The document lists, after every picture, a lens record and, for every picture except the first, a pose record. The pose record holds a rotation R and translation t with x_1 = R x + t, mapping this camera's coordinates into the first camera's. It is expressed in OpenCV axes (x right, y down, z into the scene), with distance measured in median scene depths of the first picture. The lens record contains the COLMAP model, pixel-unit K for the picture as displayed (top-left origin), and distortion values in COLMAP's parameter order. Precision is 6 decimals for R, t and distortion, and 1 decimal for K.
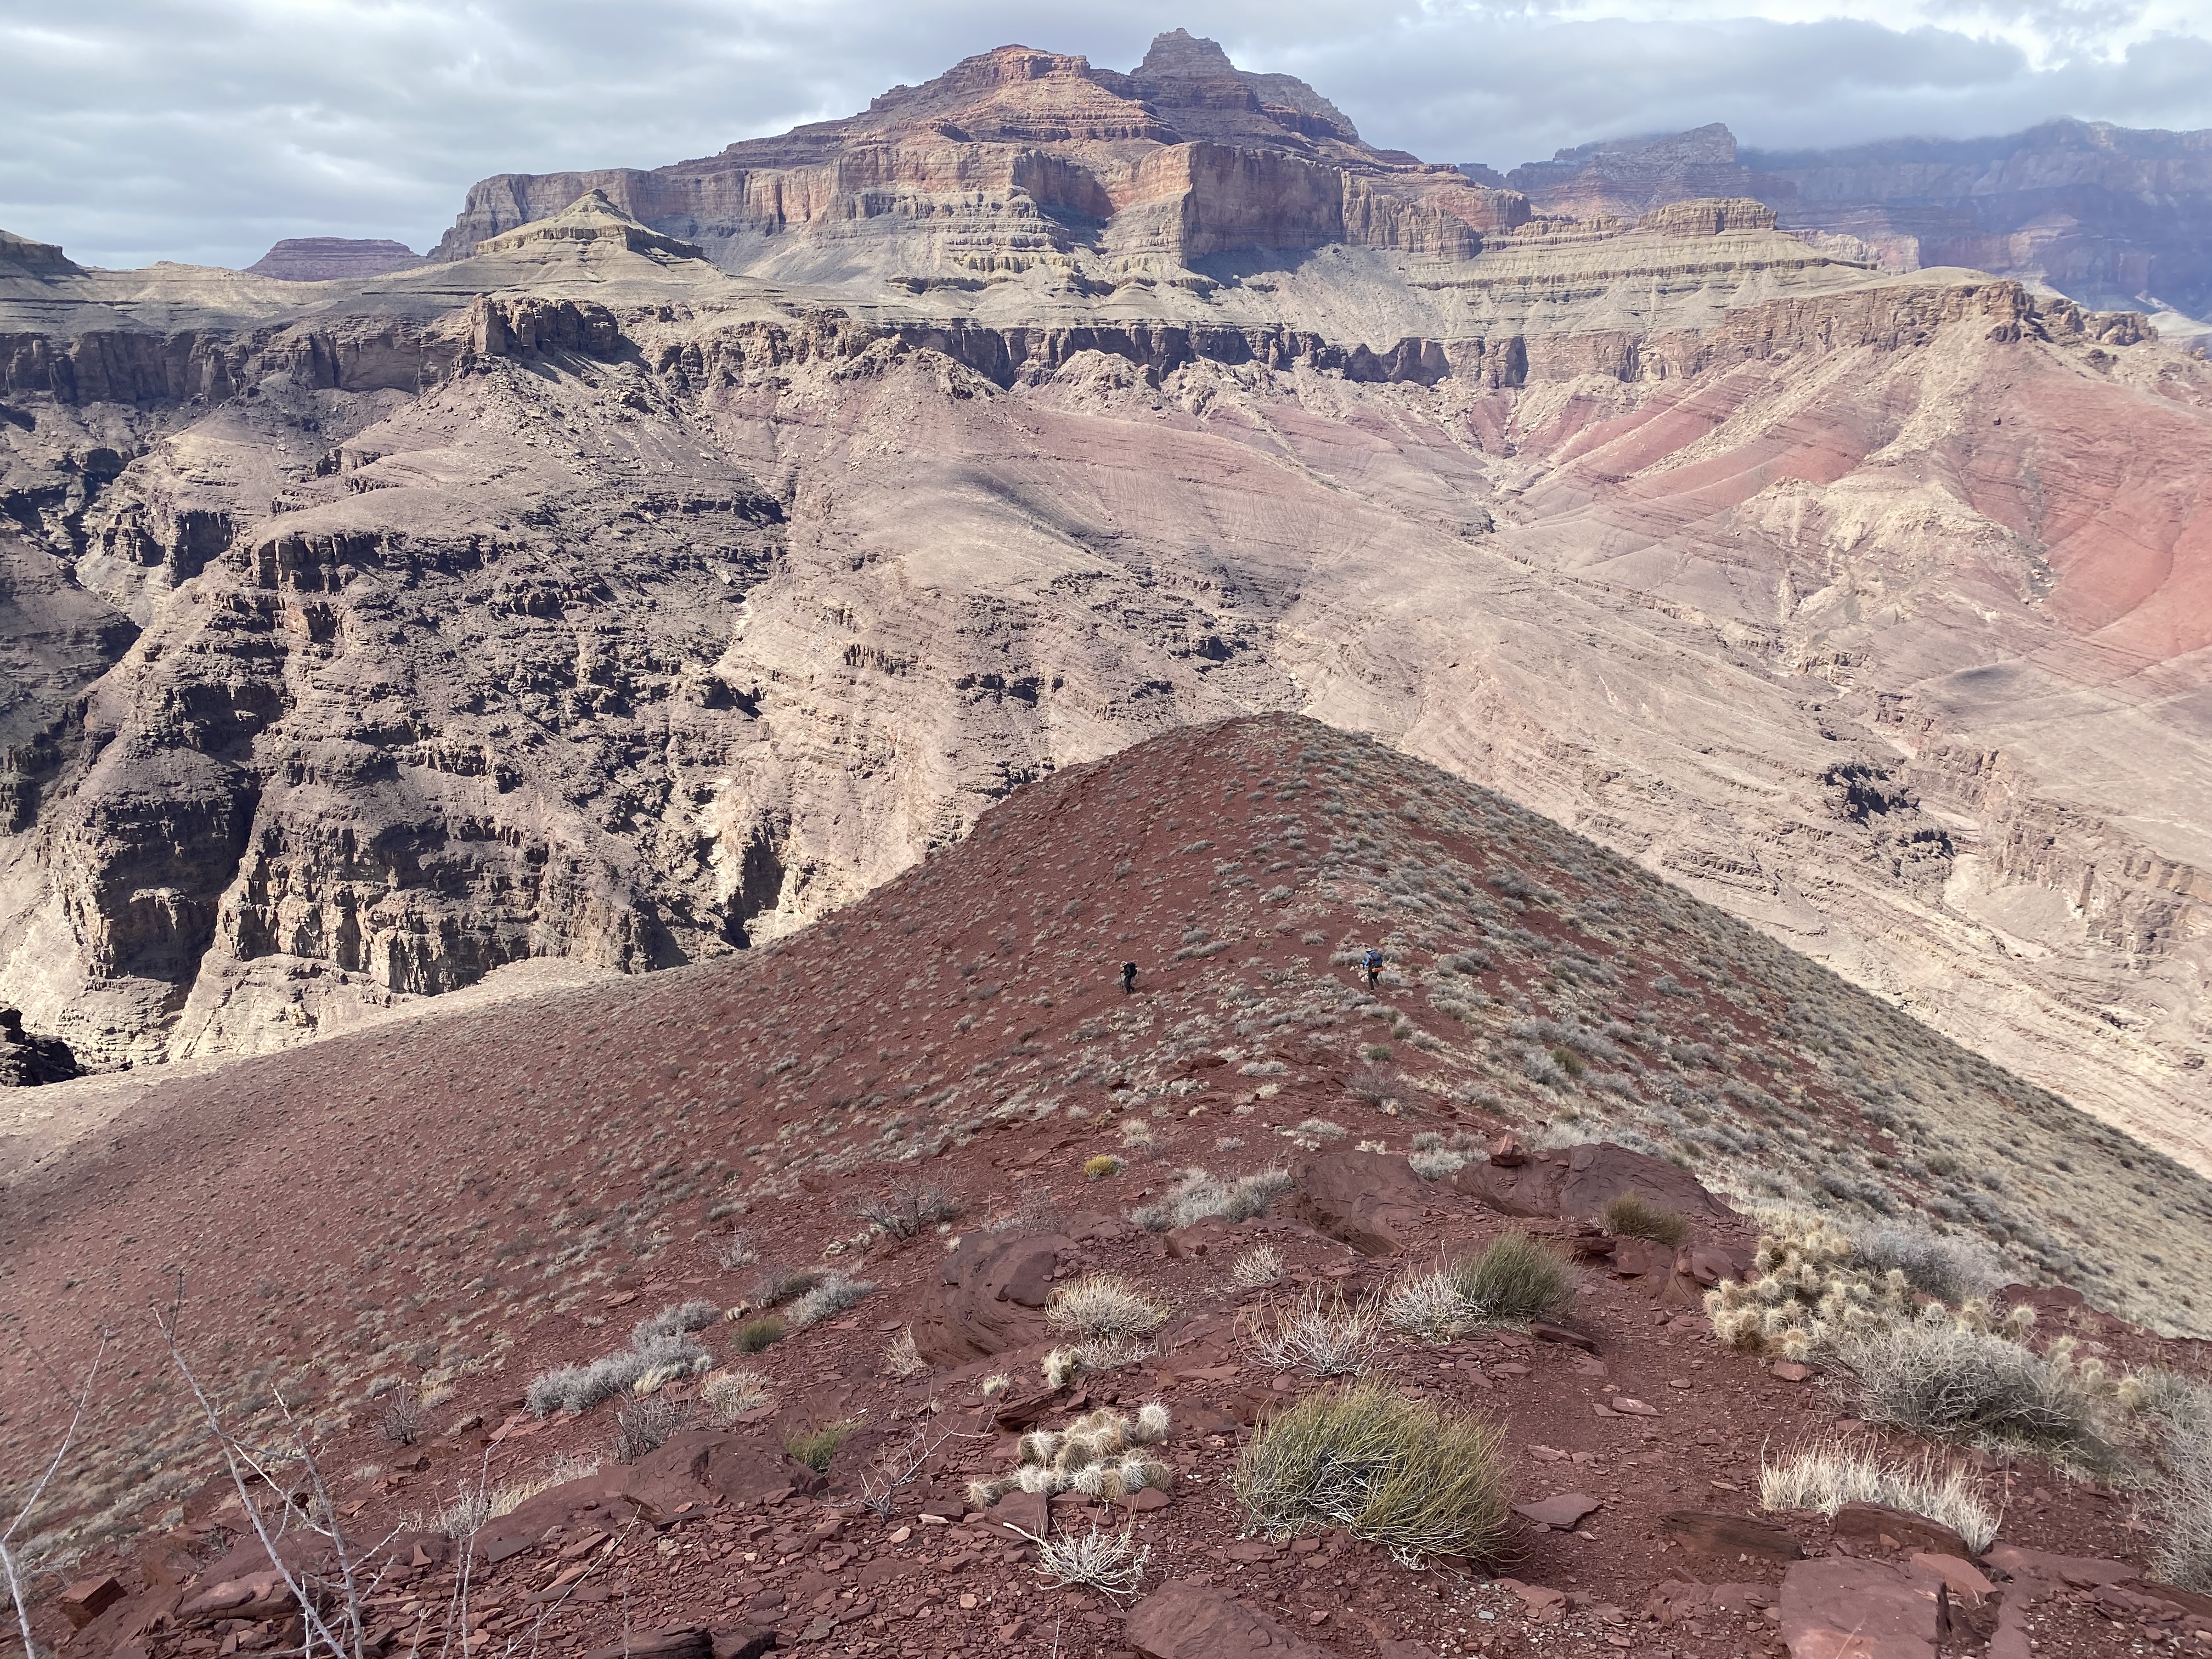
lens RADIAL K [[1686.5, 0, 1103.5], [0, 1686.5, 819.8], [0, 0, 1]] dist [0.019963, -0.008579]
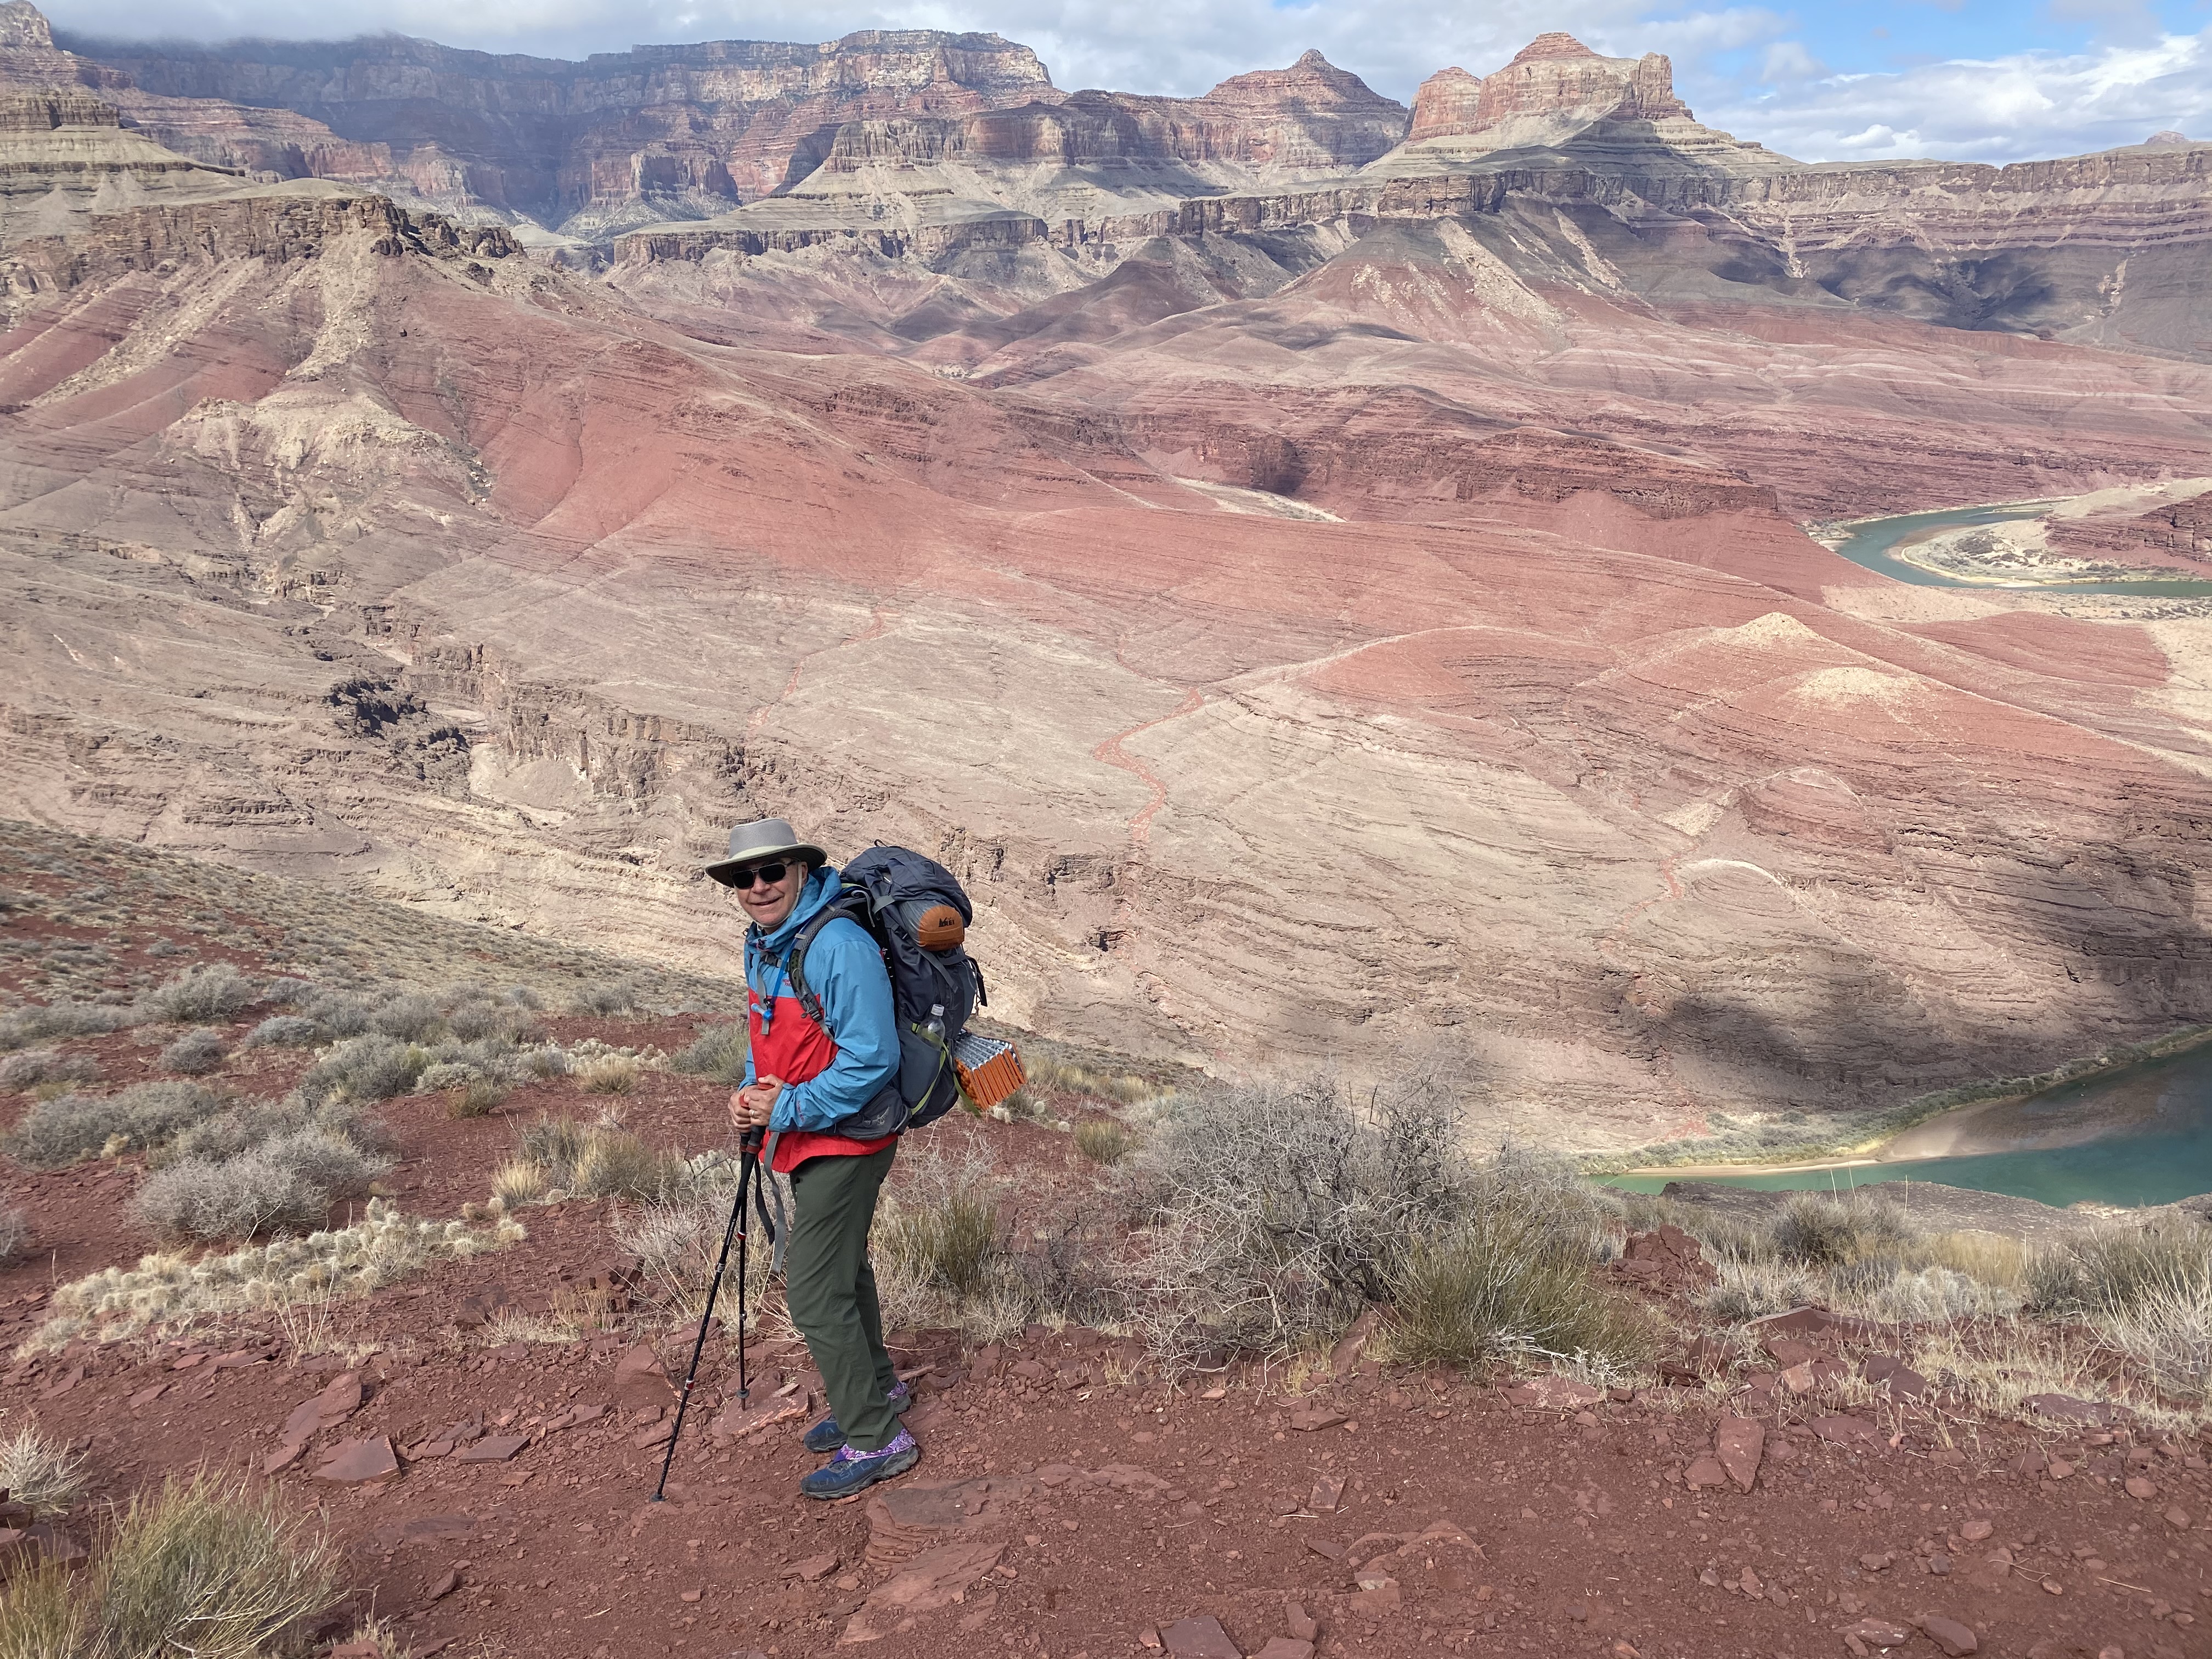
lens RADIAL K [[1686.5, 0, 1103.5], [0, 1686.5, 819.8], [0, 0, 1]] dist [0.019963, -0.008579]
pose [[0.660594, -0.239510, 0.711513, -0.019719], [0.202558, 0.969458, 0.138278, -0.007449], [-0.722901, 0.052777, 0.688933, -0.112662]]
